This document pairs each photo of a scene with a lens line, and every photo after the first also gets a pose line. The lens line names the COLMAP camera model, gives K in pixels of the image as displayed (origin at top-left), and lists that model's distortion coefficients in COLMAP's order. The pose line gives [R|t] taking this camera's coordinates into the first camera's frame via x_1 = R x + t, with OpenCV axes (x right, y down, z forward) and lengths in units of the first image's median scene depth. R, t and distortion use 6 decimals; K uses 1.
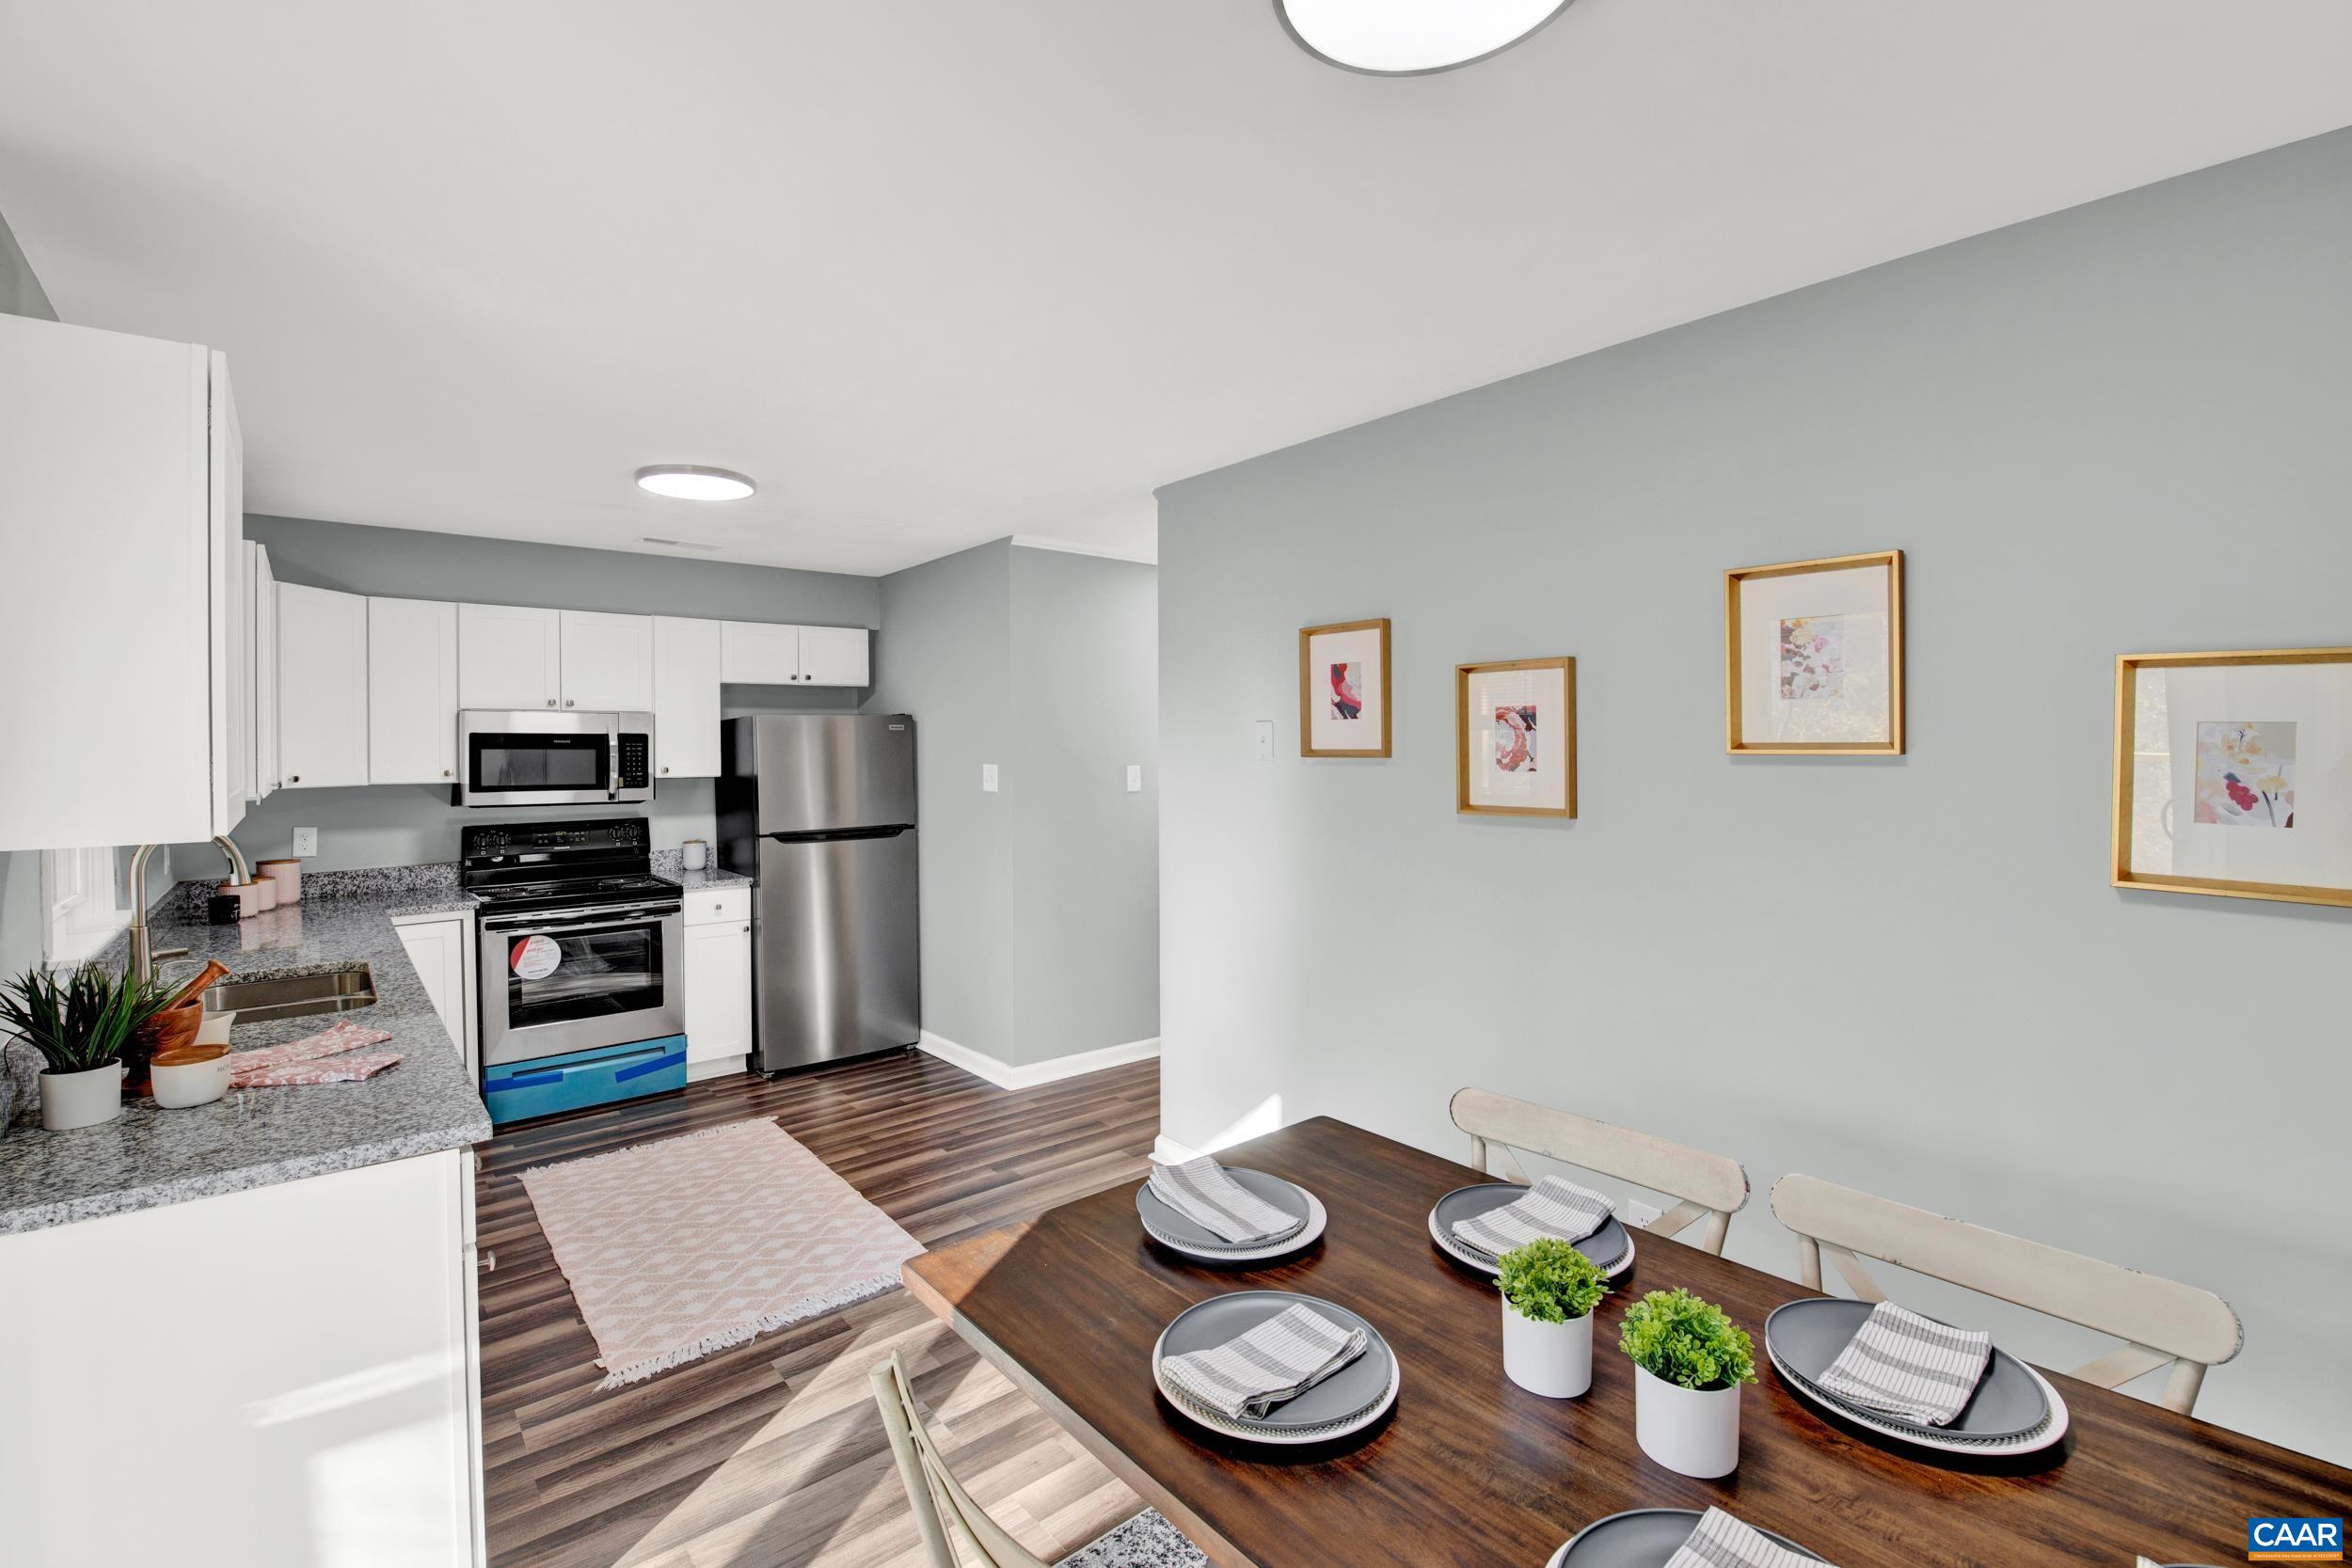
lens RADIAL K [[1043.5, 0, 1169.9], [0, 1043.5, 749.7], [0, 0, 1]] dist [0.002511, -0.000793]
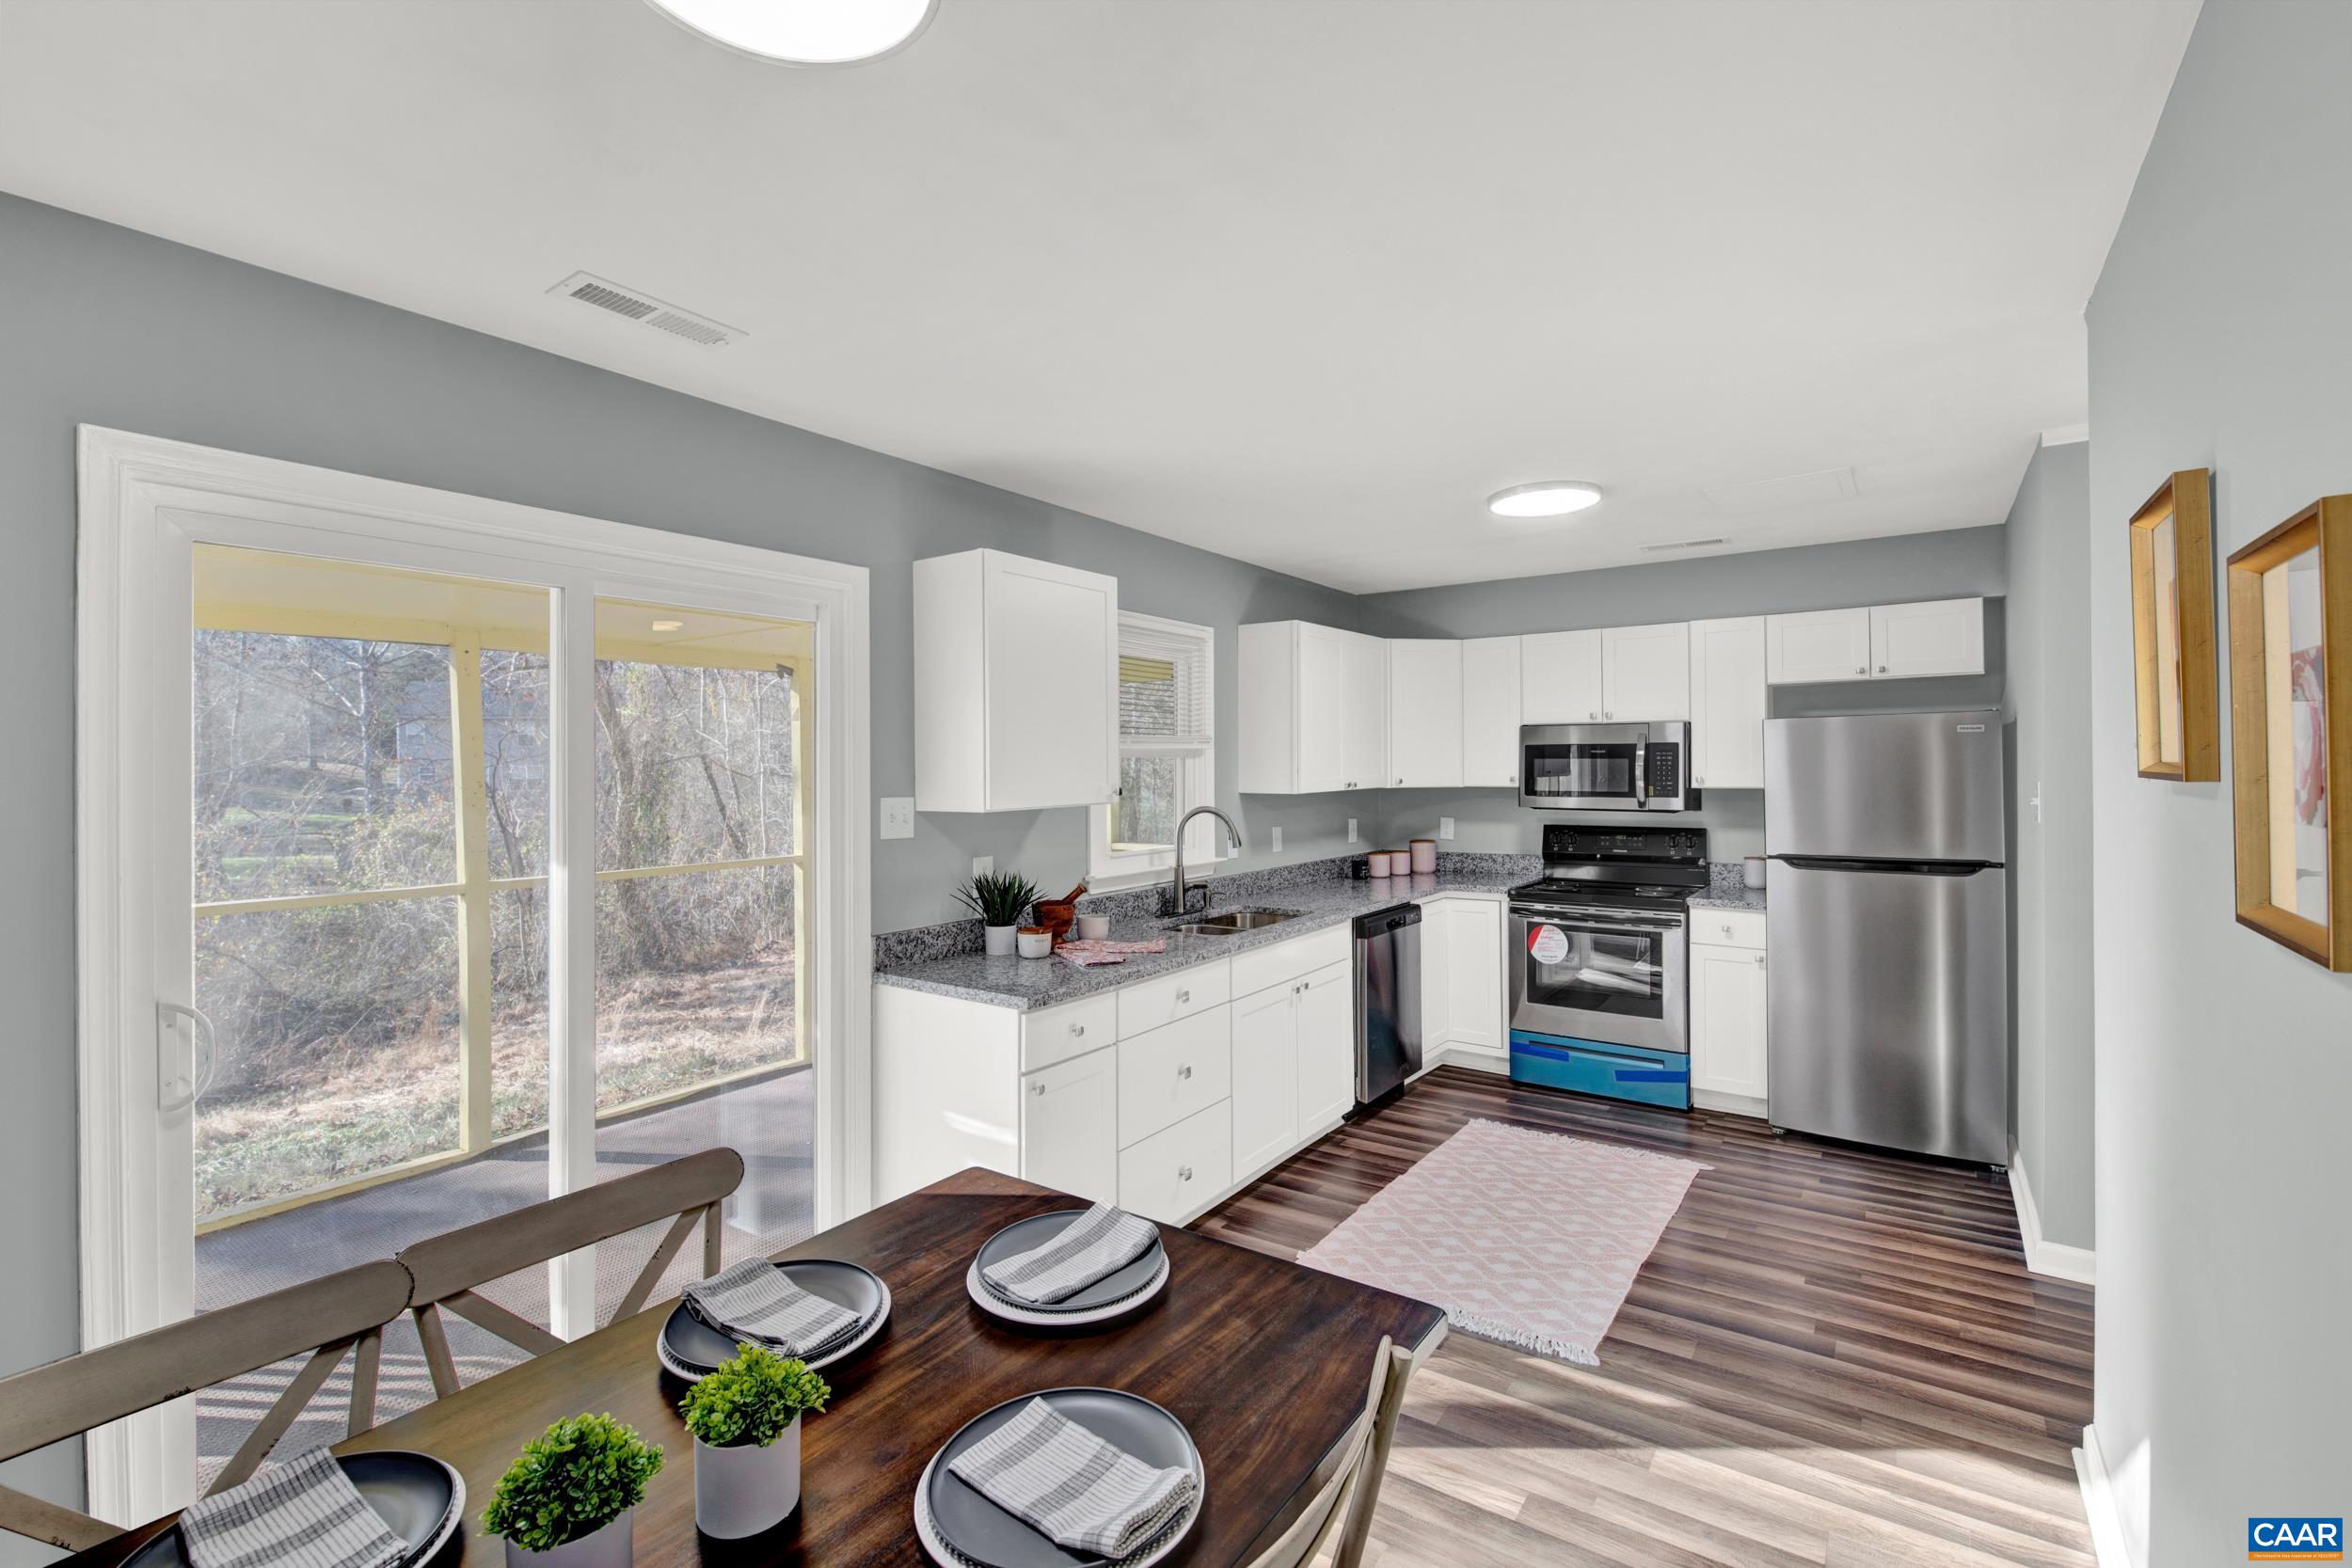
lens RADIAL K [[1043.5, 0, 1185.2], [0, 1043.5, 773.0], [0, 0, 1]] dist [0.002511, -0.000793]
pose [[0.268625, 0.012388, -0.963165, 0.370447], [0.002012, 0.999908, 0.013422, -0.000741], [0.963243, -0.005544, 0.268576, 0.331250]]
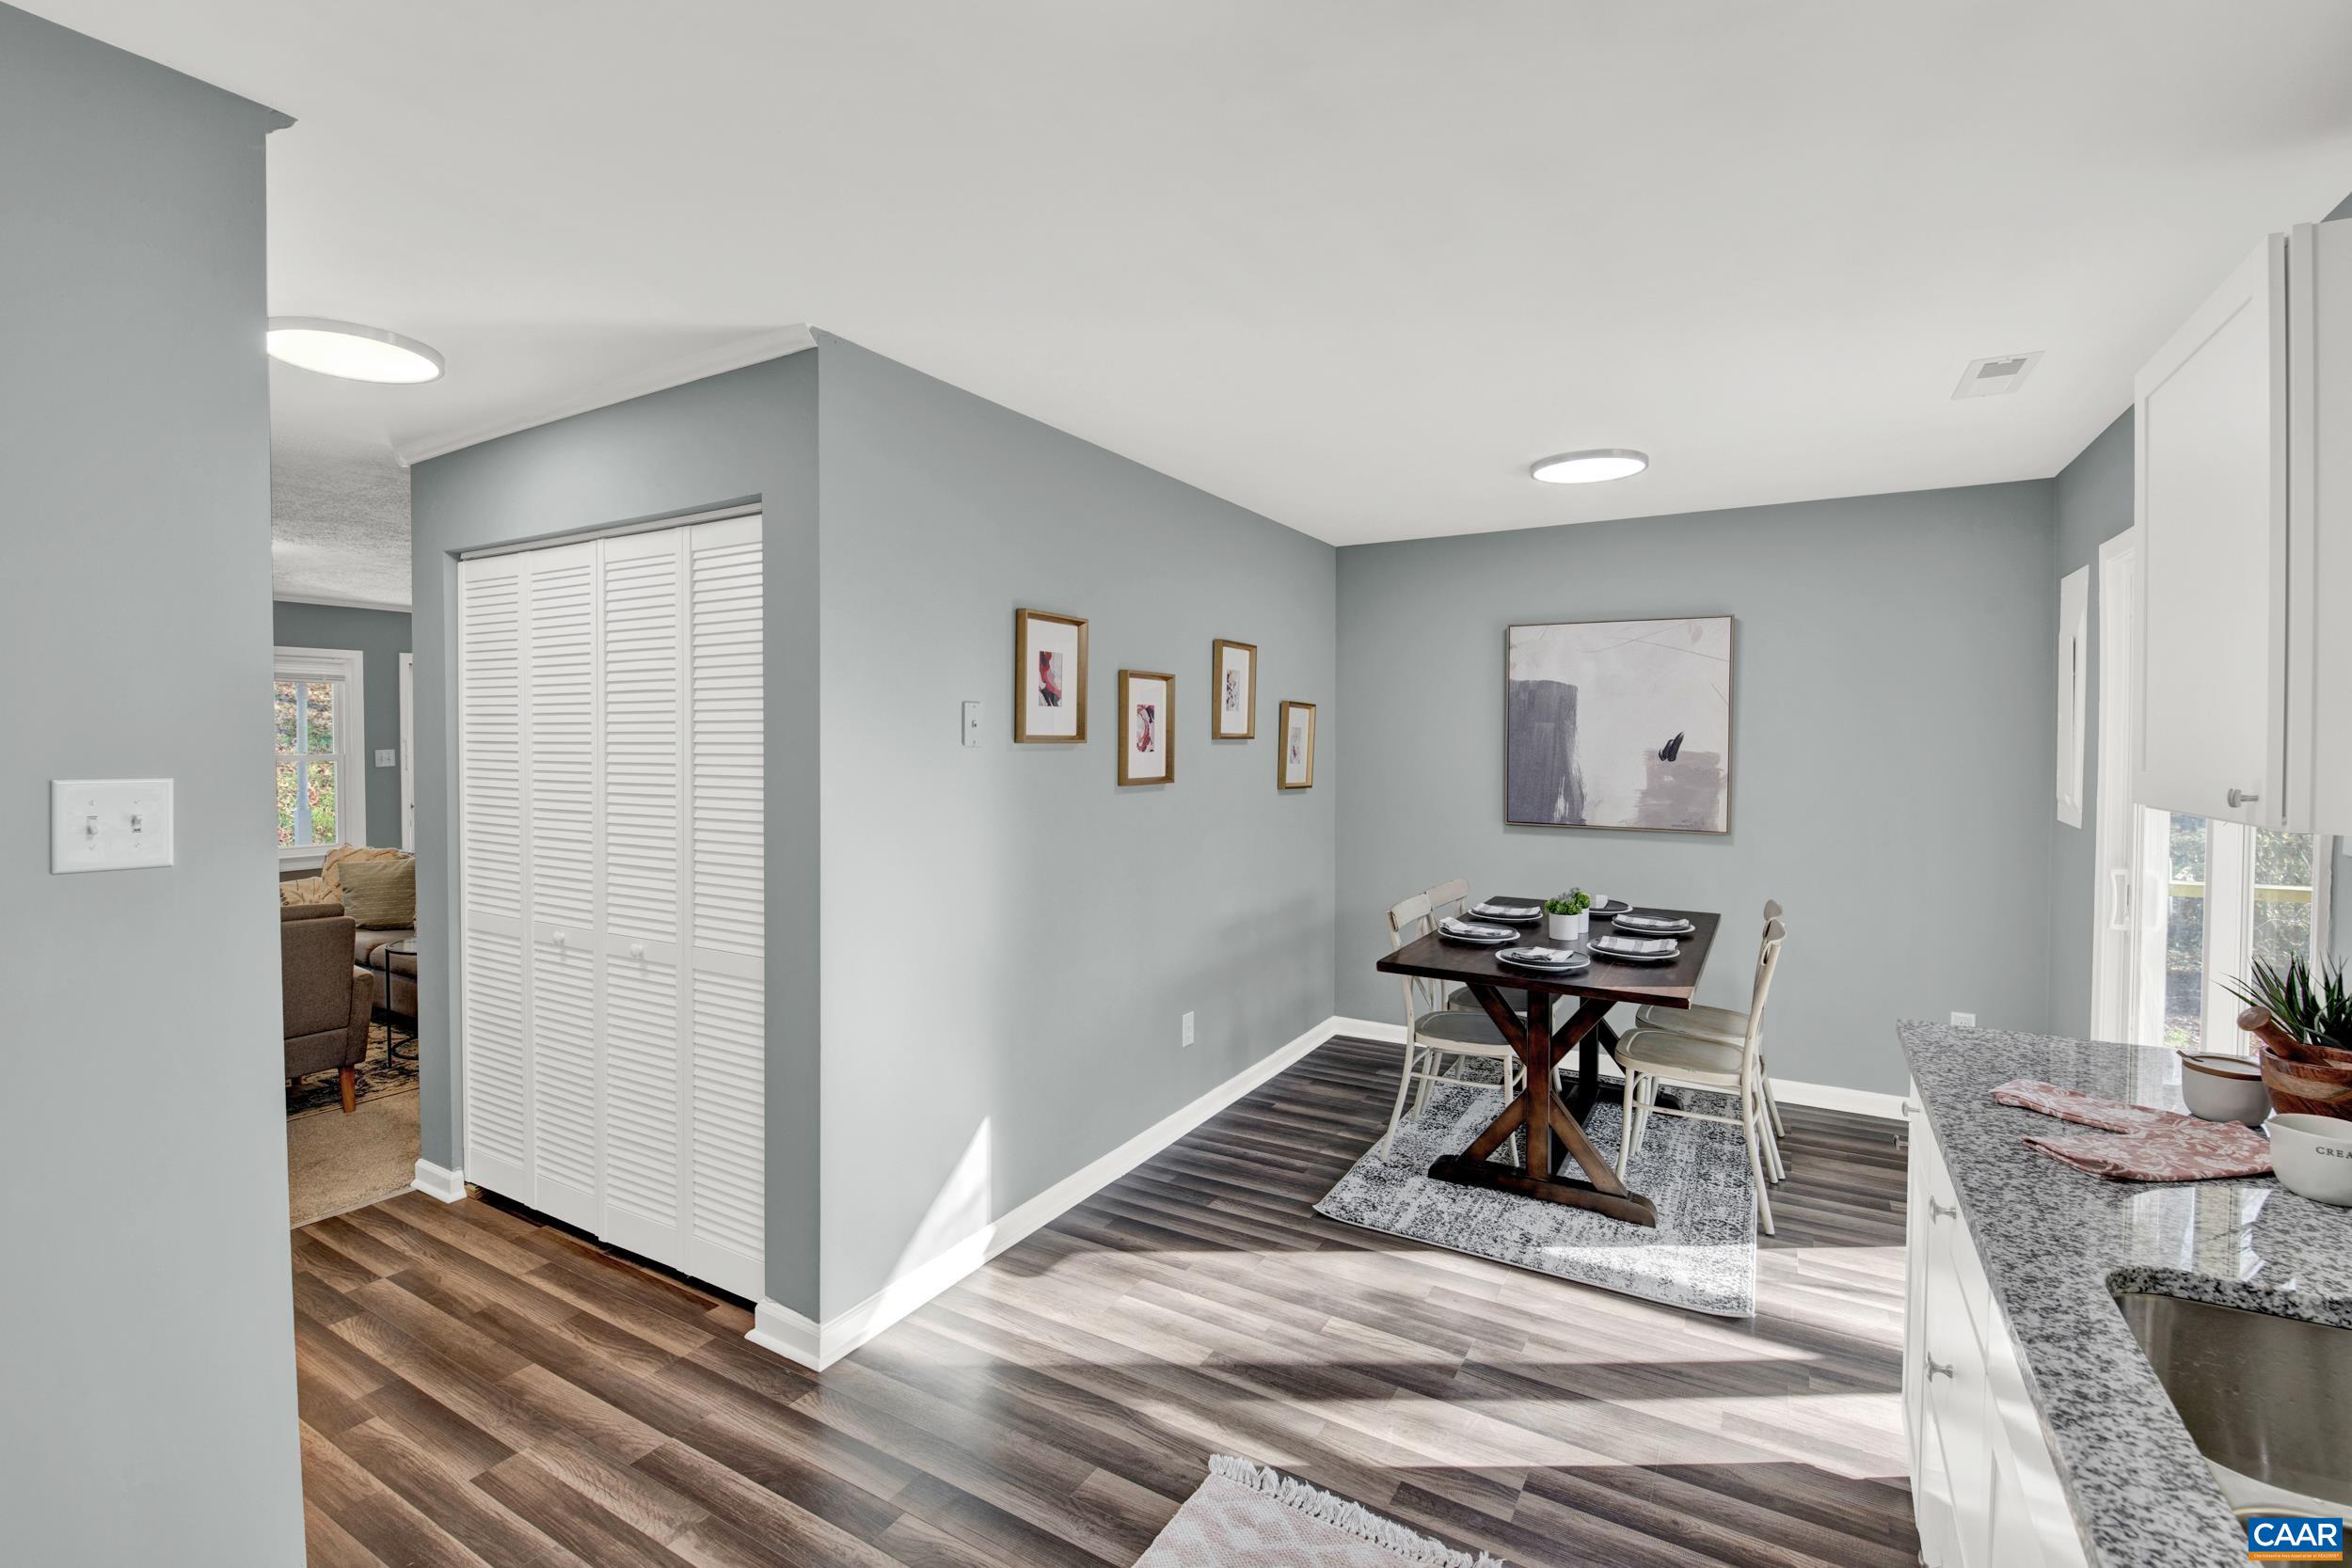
lens RADIAL K [[1043.5, 0, 1148.7], [0, 1043.5, 746.8], [0, 0, 1]] dist [0.002511, -0.000793]
pose [[-0.323251, -0.008378, 0.946276, -0.647985], [-0.000885, 0.999963, 0.008551, 0.001779], [-0.946313, 0.001926, -0.323246, 0.949665]]
